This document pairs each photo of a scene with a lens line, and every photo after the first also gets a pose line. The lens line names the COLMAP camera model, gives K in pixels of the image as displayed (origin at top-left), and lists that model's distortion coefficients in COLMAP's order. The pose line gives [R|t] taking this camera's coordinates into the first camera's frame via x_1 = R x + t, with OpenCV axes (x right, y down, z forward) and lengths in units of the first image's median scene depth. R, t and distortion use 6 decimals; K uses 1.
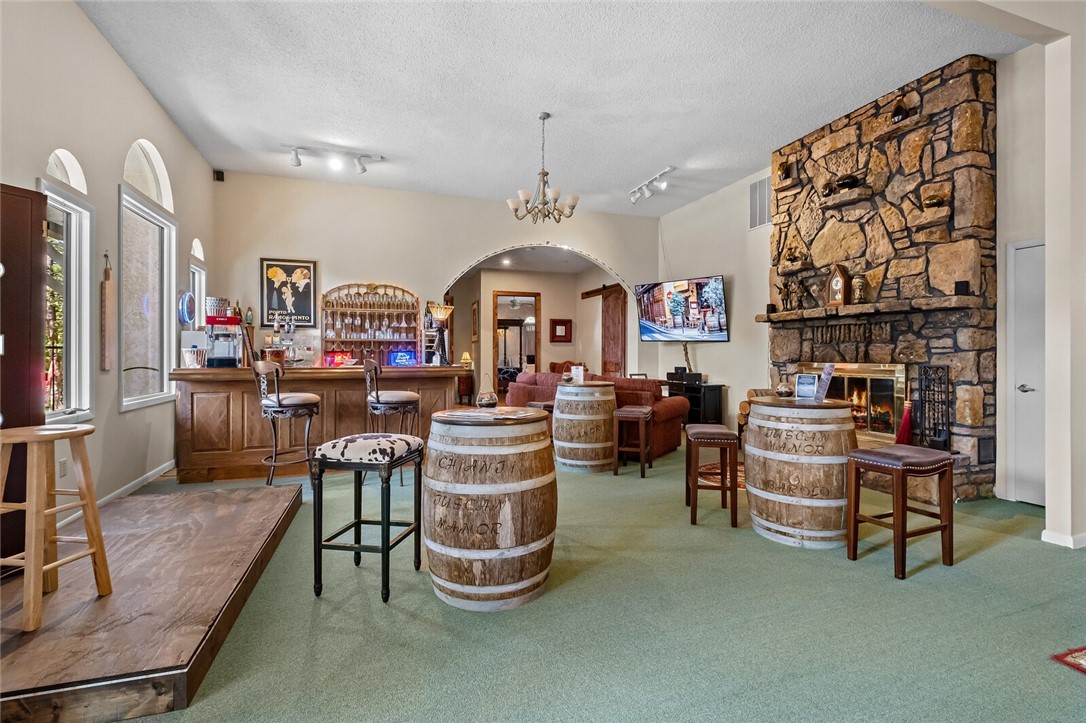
lens RADIAL K [[480.3, 0, 550.5], [0, 480.3, 342.3], [0, 0, 1]] dist [0.010240, -0.000053]
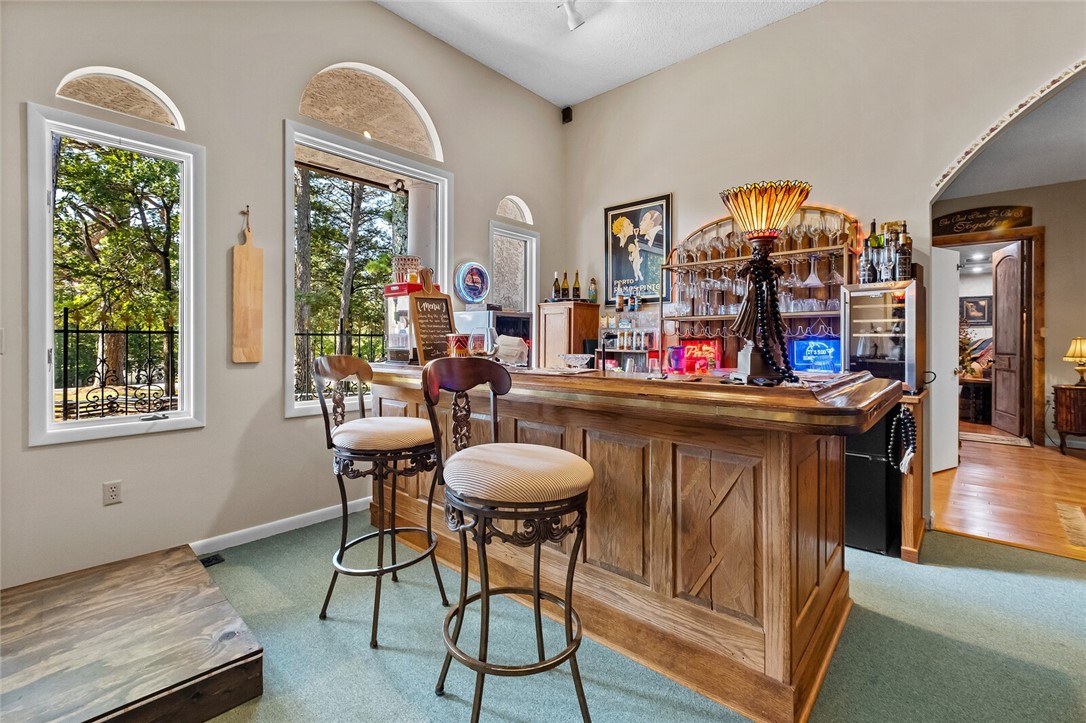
lens RADIAL K [[480.3, 0, 550.5], [0, 480.3, 342.3], [0, 0, 1]] dist [0.010240, -0.000053]
pose [[0.473340, 0.001703, -0.880878, -0.011027], [0.019140, 0.999742, 0.012217, 0.012925], [0.880672, -0.022643, 0.473185, 0.570888]]
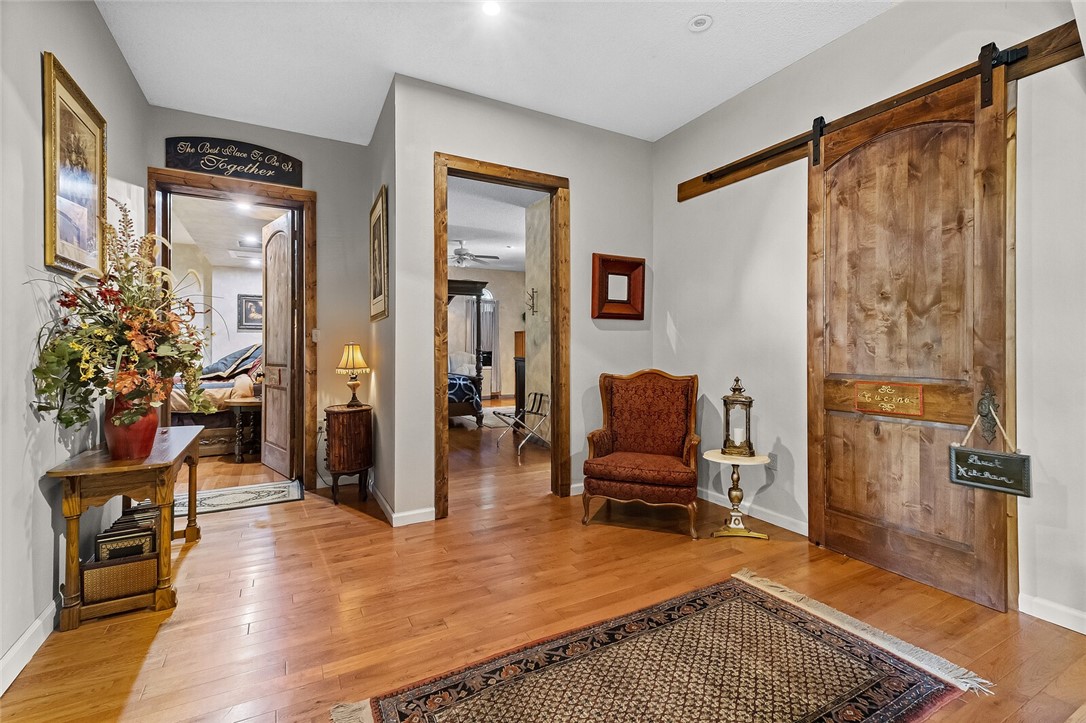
lens RADIAL K [[480.3, 0, 550.5], [0, 480.3, 342.3], [0, 0, 1]] dist [0.010240, -0.000053]
pose [[0.986068, -0.002103, 0.166330, -0.155920], [0.000030, 0.999922, 0.012463, 0.023416], [-0.166344, -0.012284, 0.985991, 1.072700]]
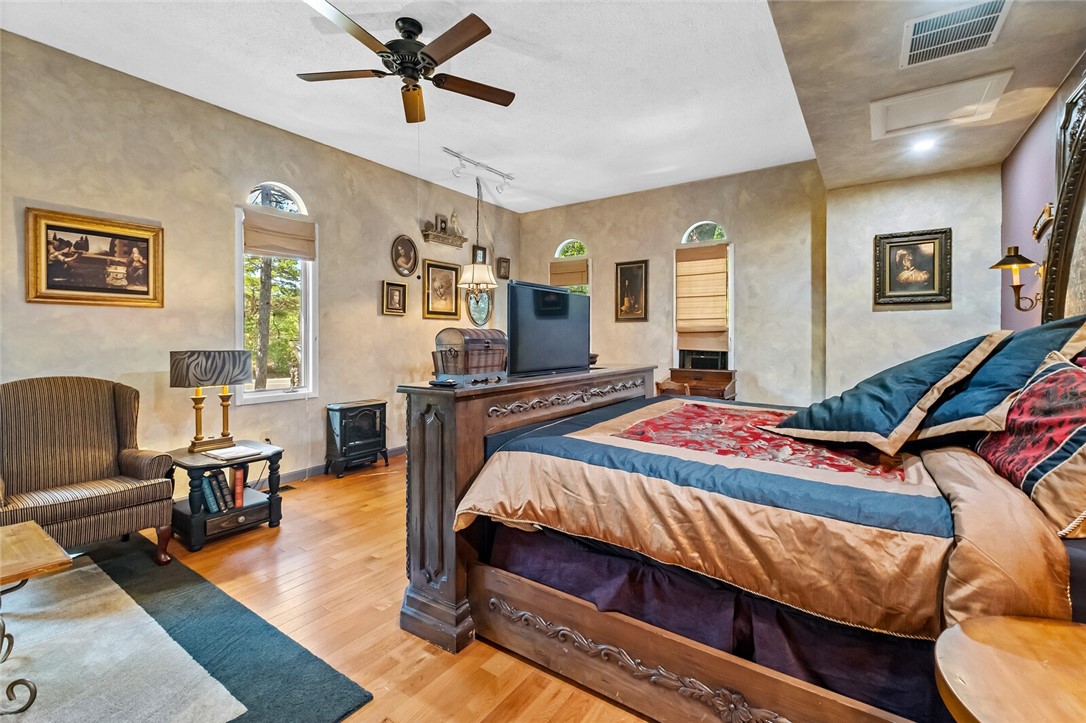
lens RADIAL K [[480.3, 0, 550.5], [0, 480.3, 342.3], [0, 0, 1]] dist [0.010240, -0.000053]
pose [[0.583966, 0.003981, -0.811768, -0.498453], [0.017422, 0.999696, 0.017436, 0.034859], [0.811591, -0.024324, 0.583719, 1.761906]]
